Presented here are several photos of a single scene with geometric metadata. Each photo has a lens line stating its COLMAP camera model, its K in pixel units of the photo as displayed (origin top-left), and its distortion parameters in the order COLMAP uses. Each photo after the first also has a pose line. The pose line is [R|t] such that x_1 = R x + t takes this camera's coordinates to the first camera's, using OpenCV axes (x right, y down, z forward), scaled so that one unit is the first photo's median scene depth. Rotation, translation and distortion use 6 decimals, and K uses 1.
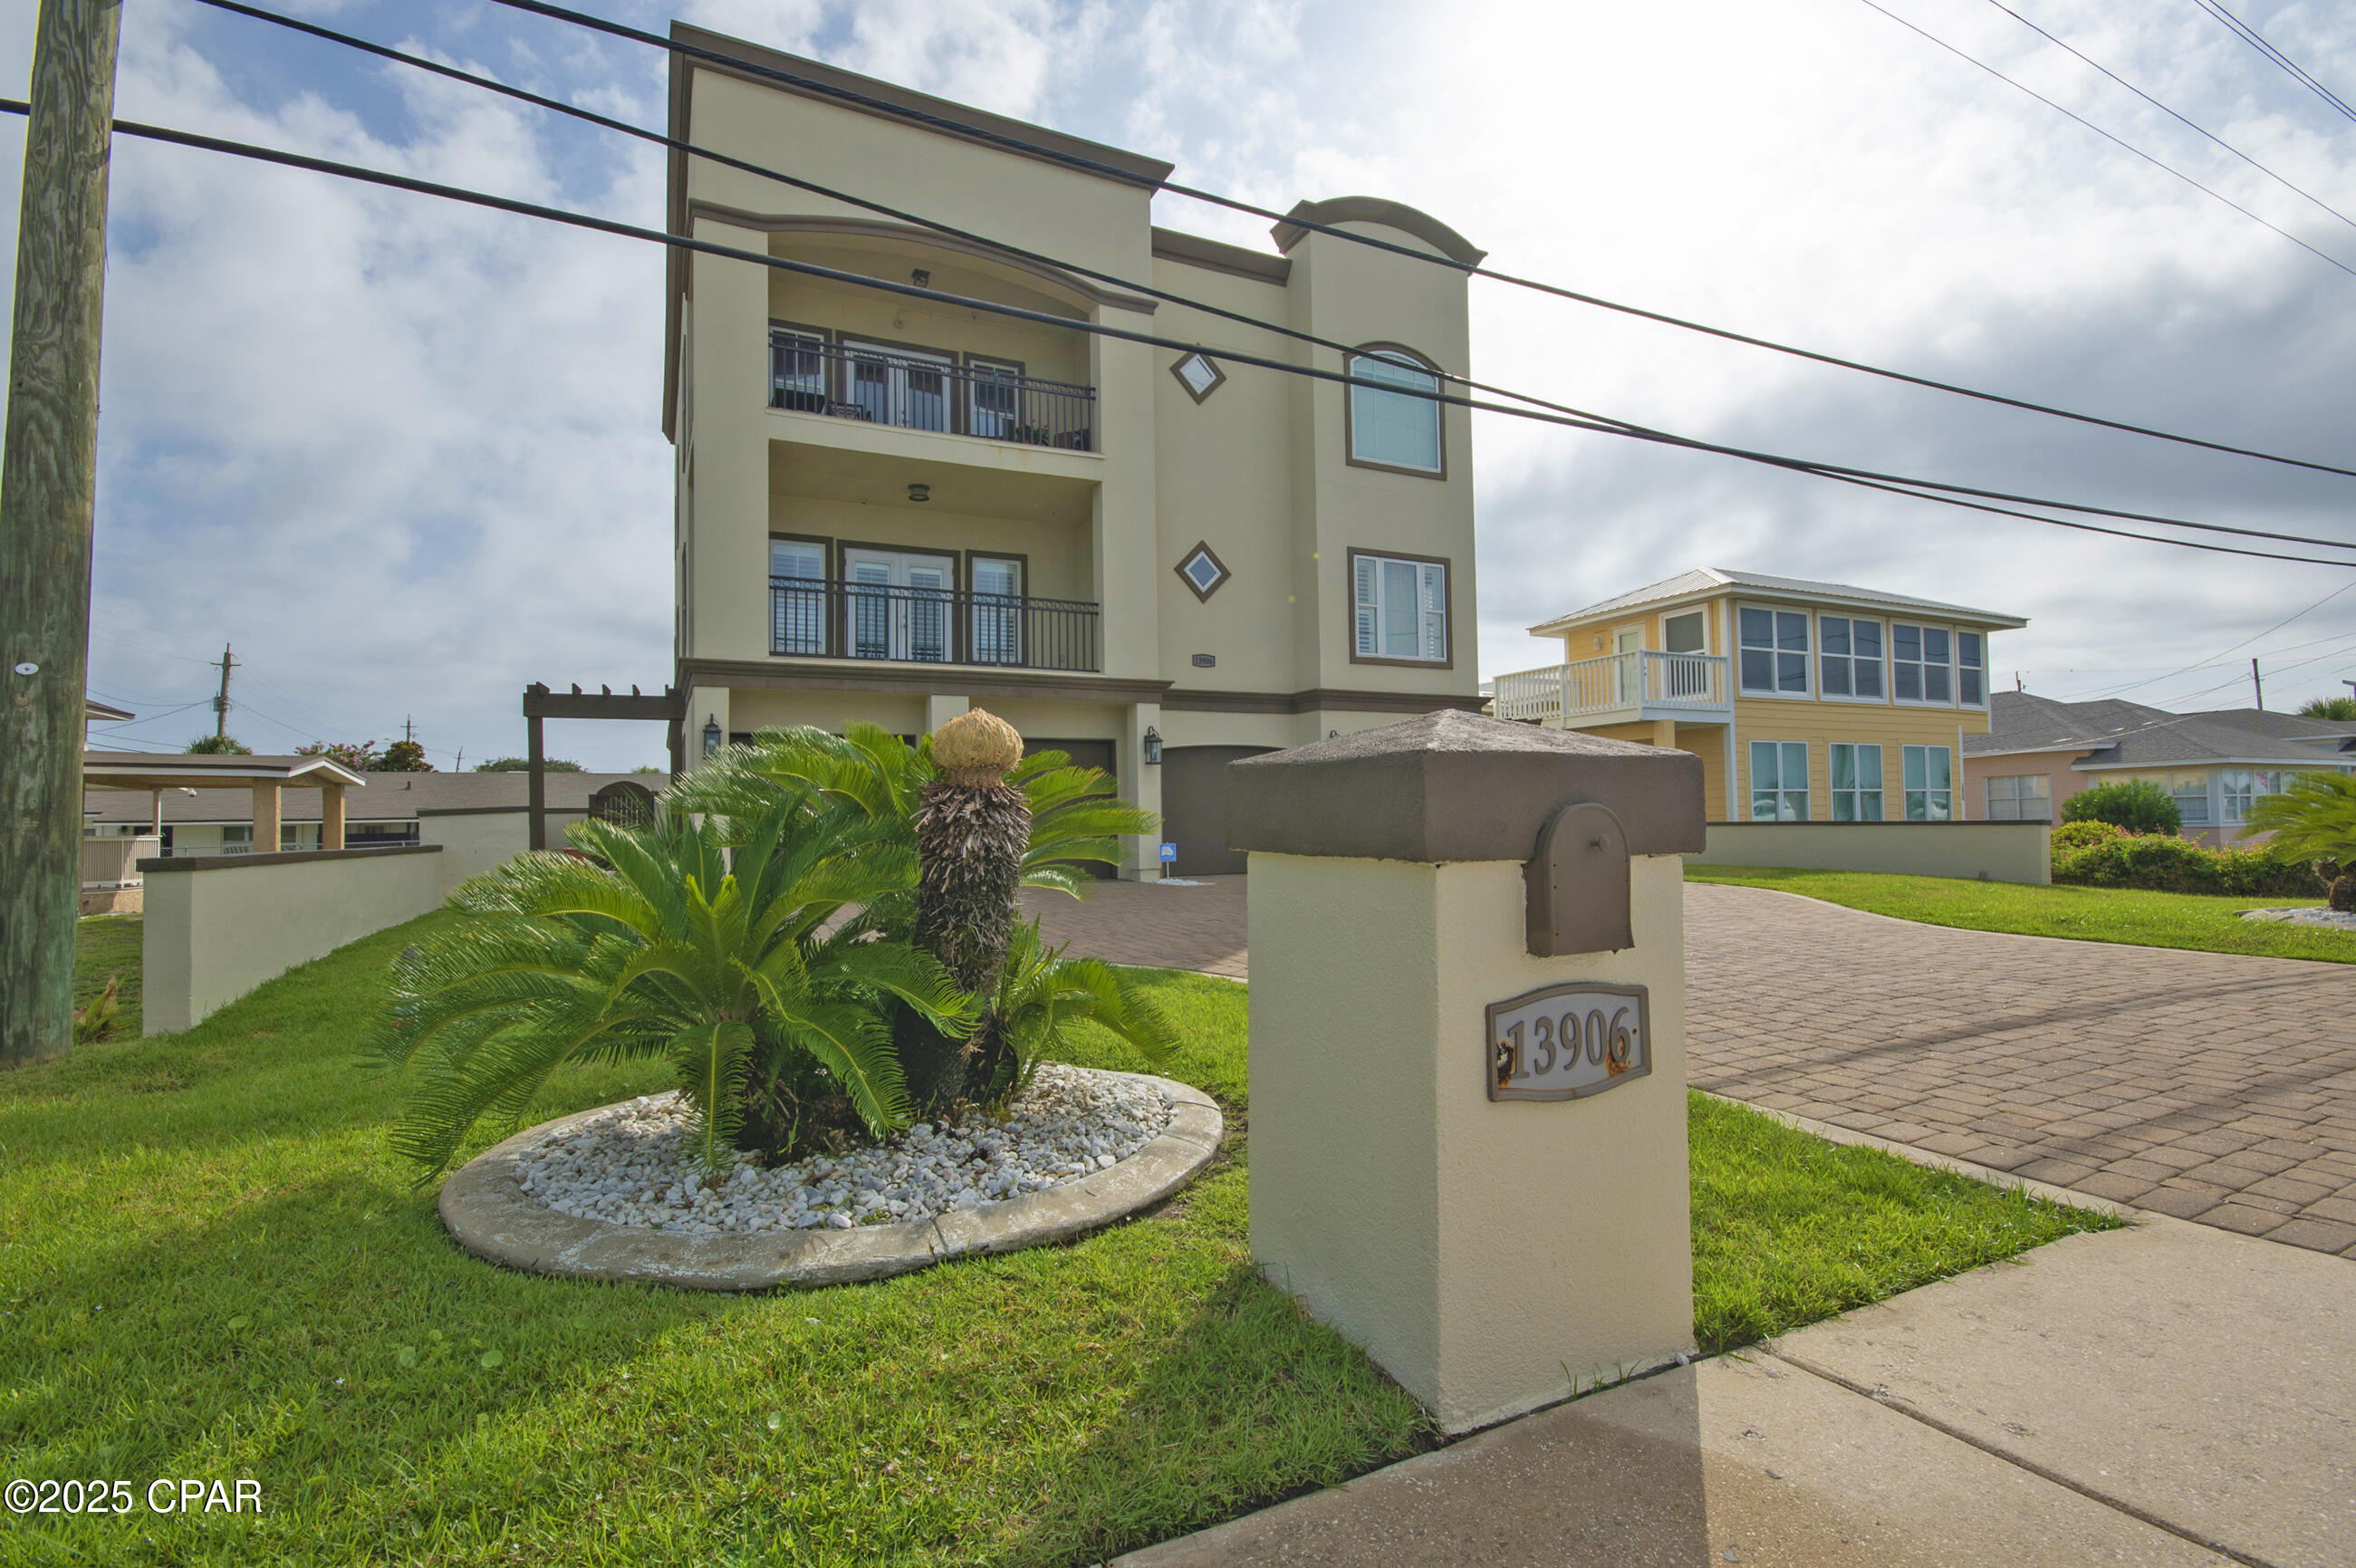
lens RADIAL K [[1066.4, 0, 1178.0], [0, 1066.4, 784.0], [0, 0, 1]] dist [-0.004965, -0.000192]
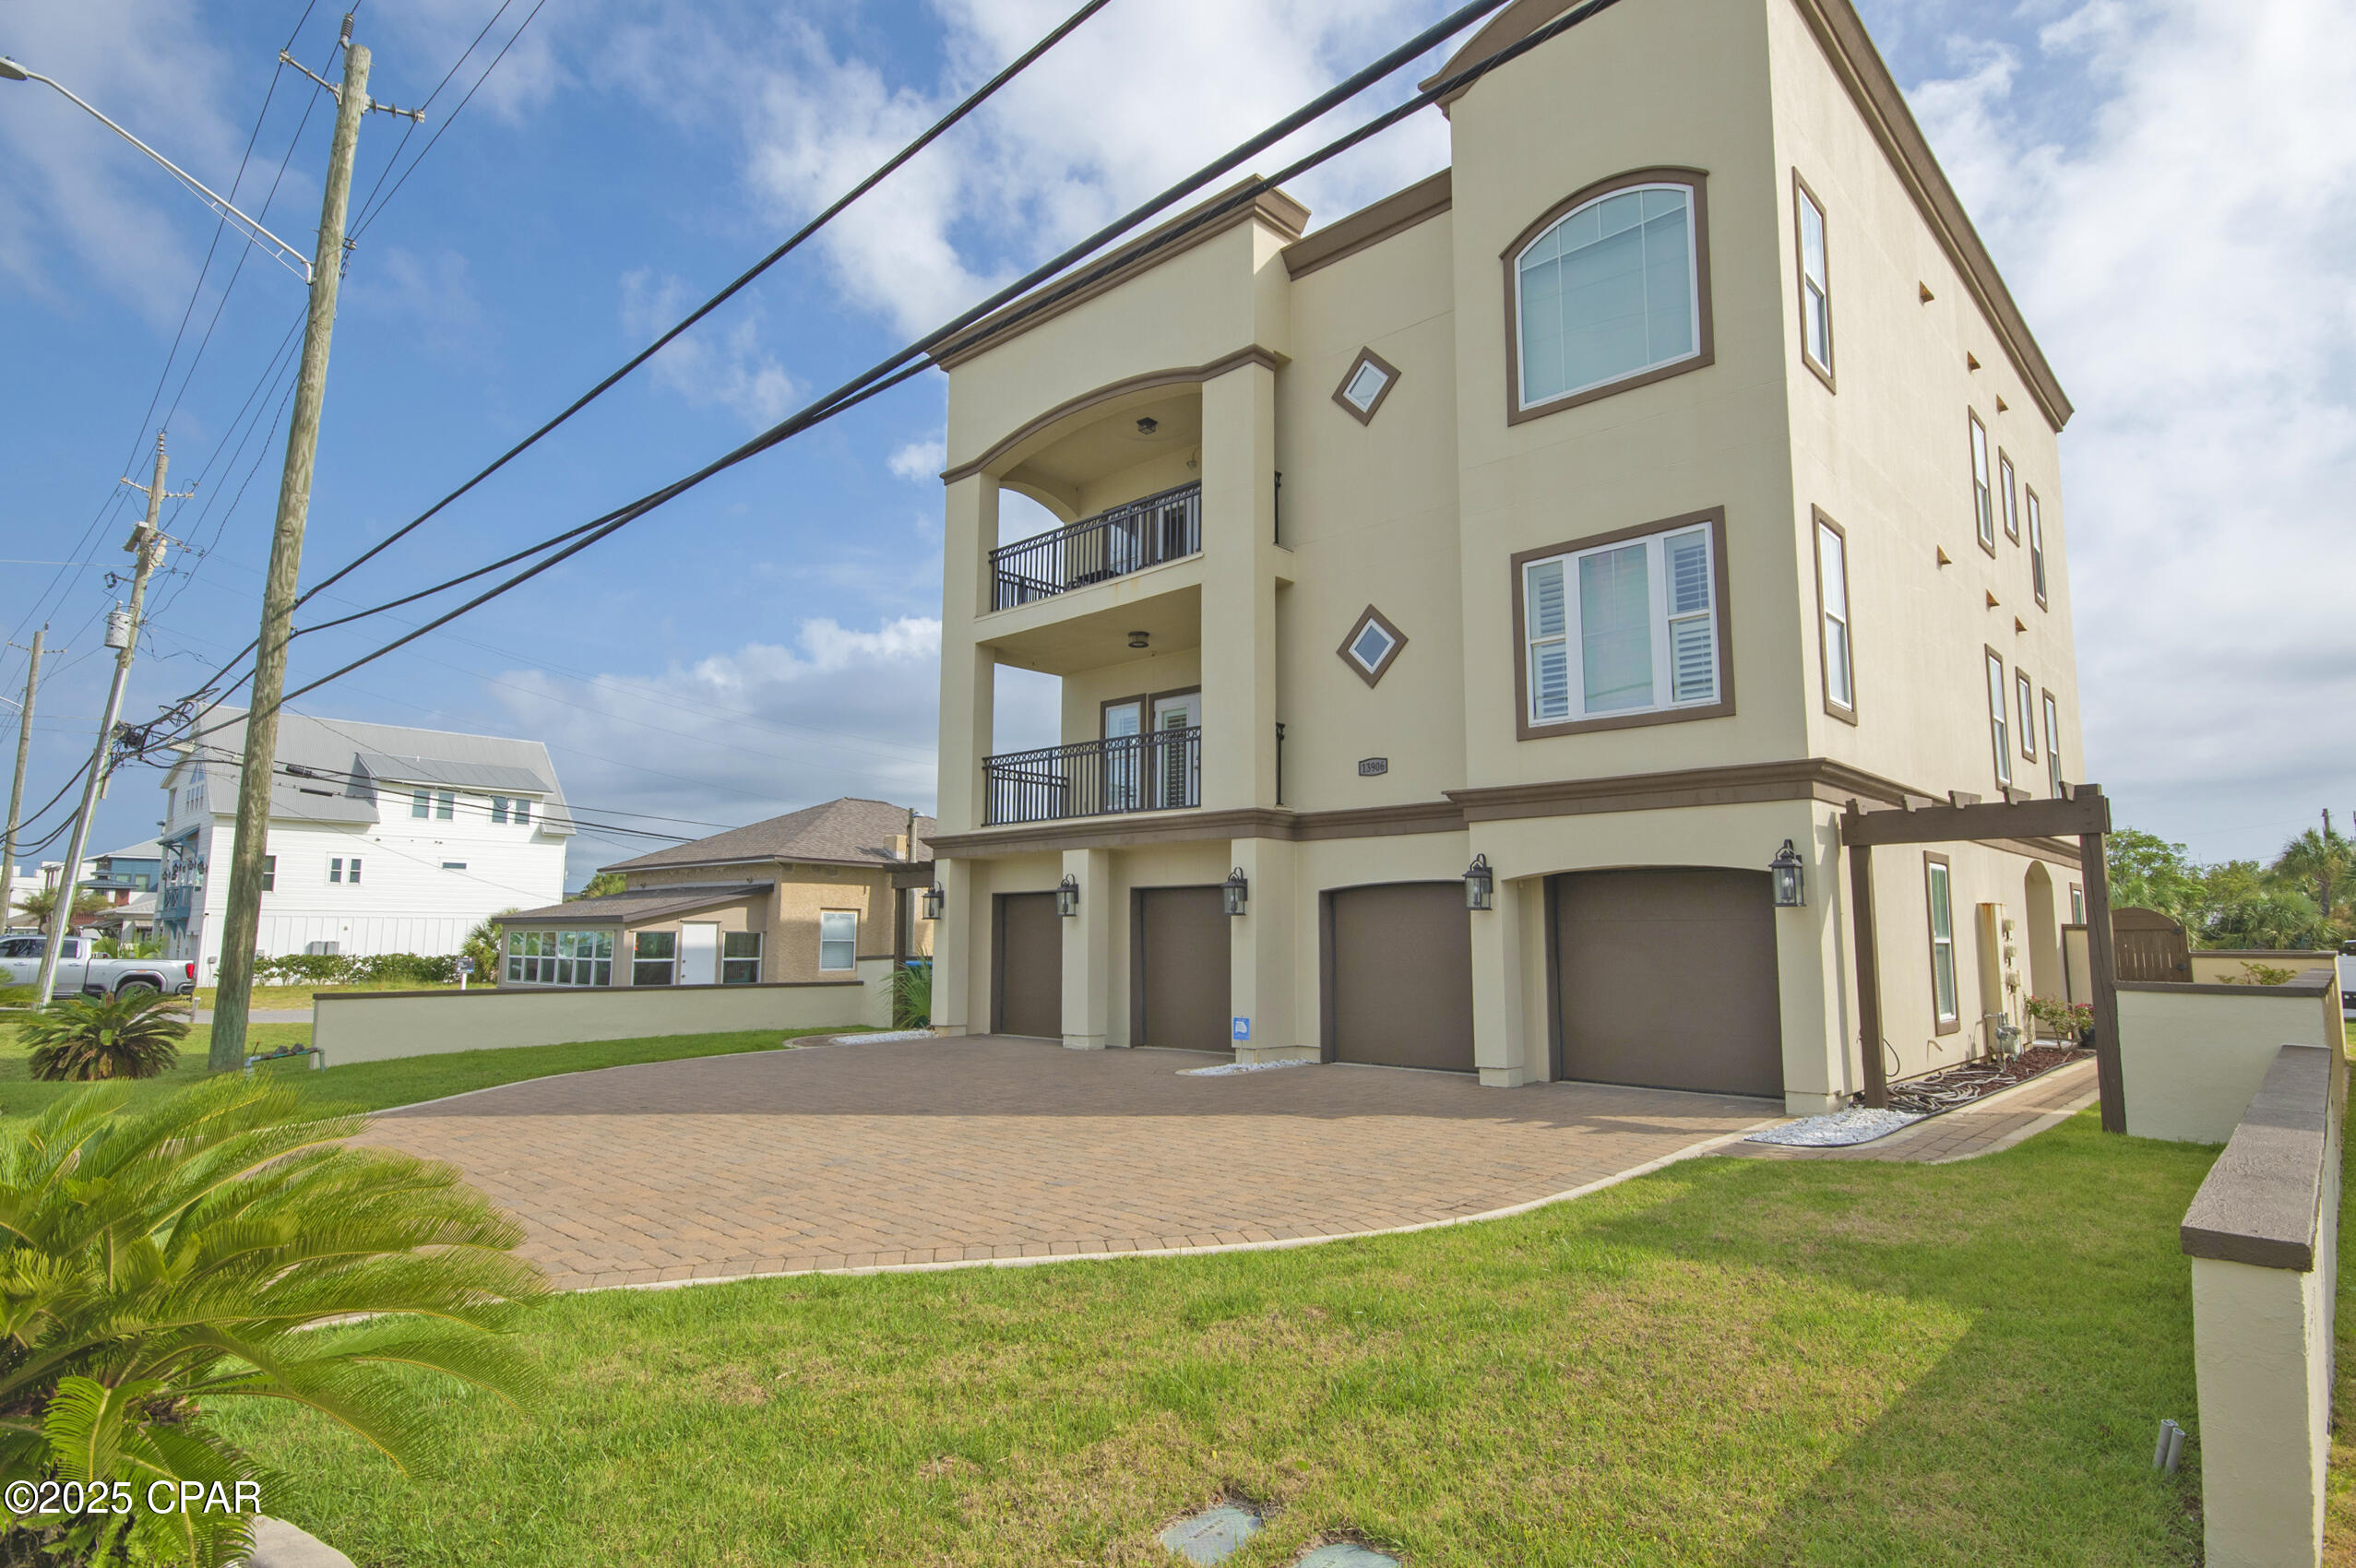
lens RADIAL K [[1244.8, 0, 1178.0], [0, 1244.8, 784.0], [0, 0, 1]] dist [0.003303, 0.000502]
pose [[0.358507, -0.101564, -0.927986, 0.768548], [0.020458, 0.994680, -0.100960, -0.021348], [0.933303, 0.017210, 0.358678, 0.577039]]
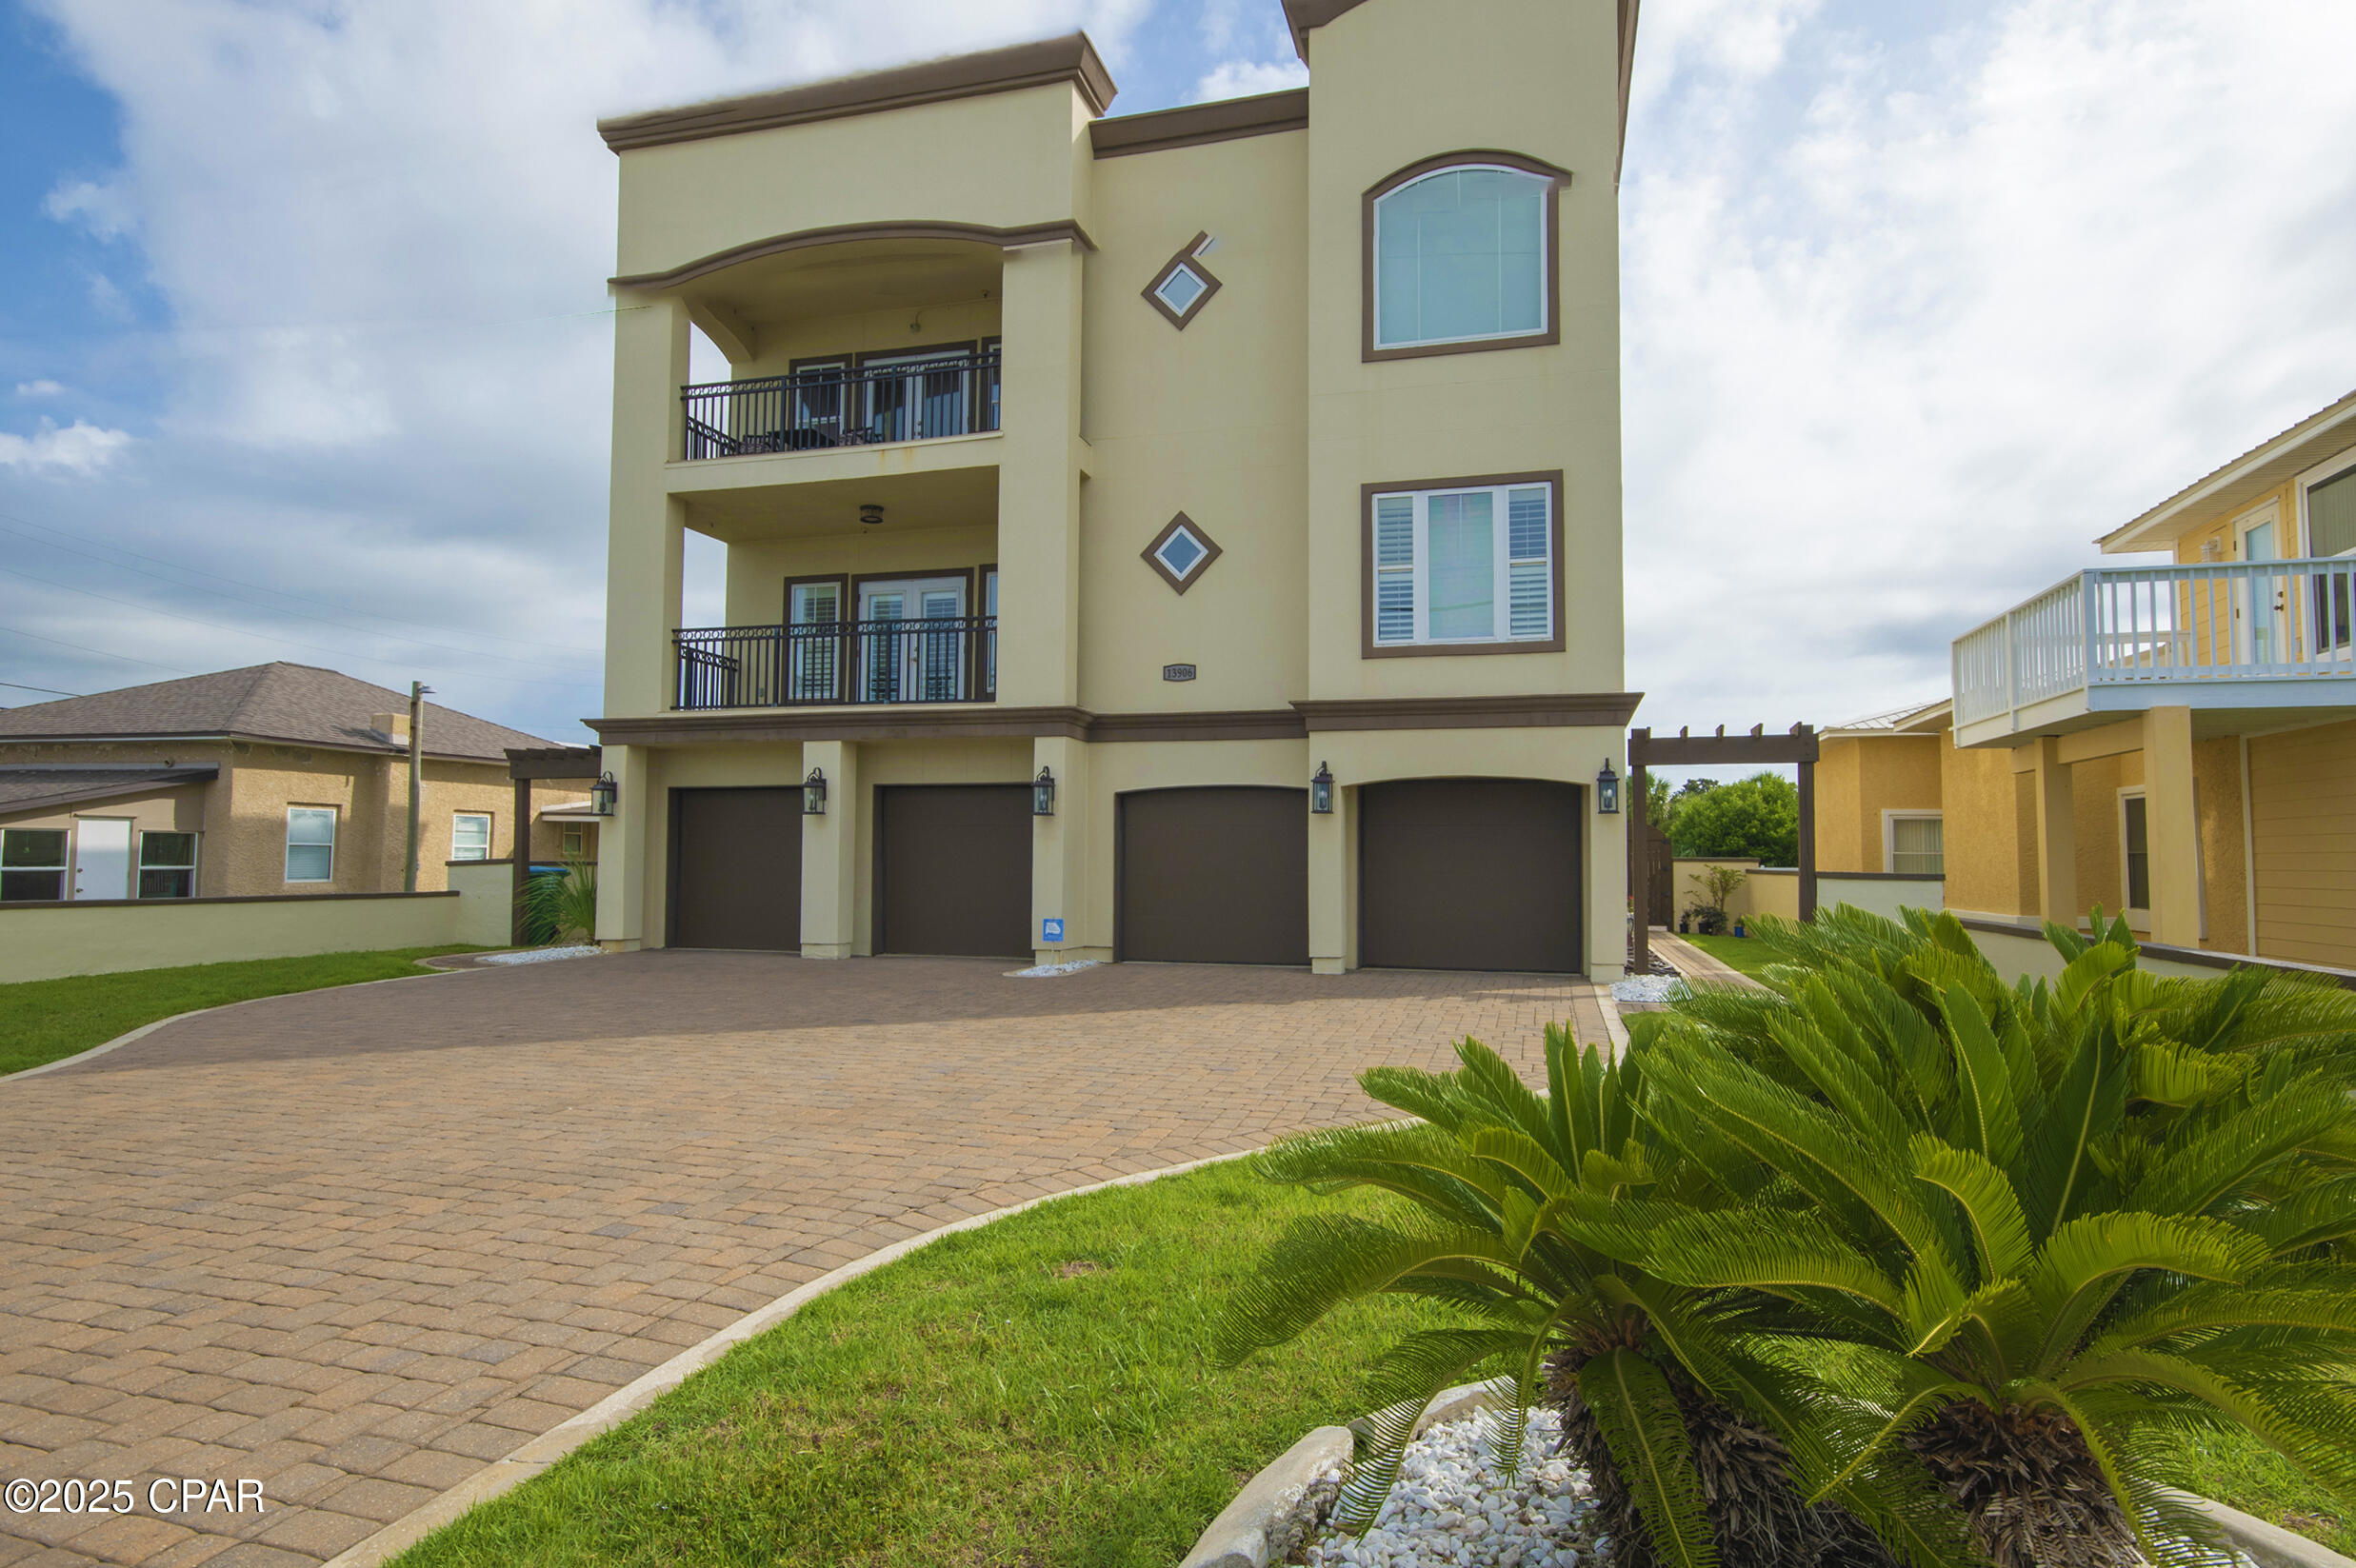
lens RADIAL K [[1288.7, 0, 1178.0], [0, 1288.7, 784.0], [0, 0, 1]] dist [0.000330, 0.000080]
pose [[0.749673, -0.019531, -0.661521, 0.618308], [0.003266, 0.999661, -0.025813, -0.015577], [0.661801, 0.017190, 0.749483, 0.333327]]
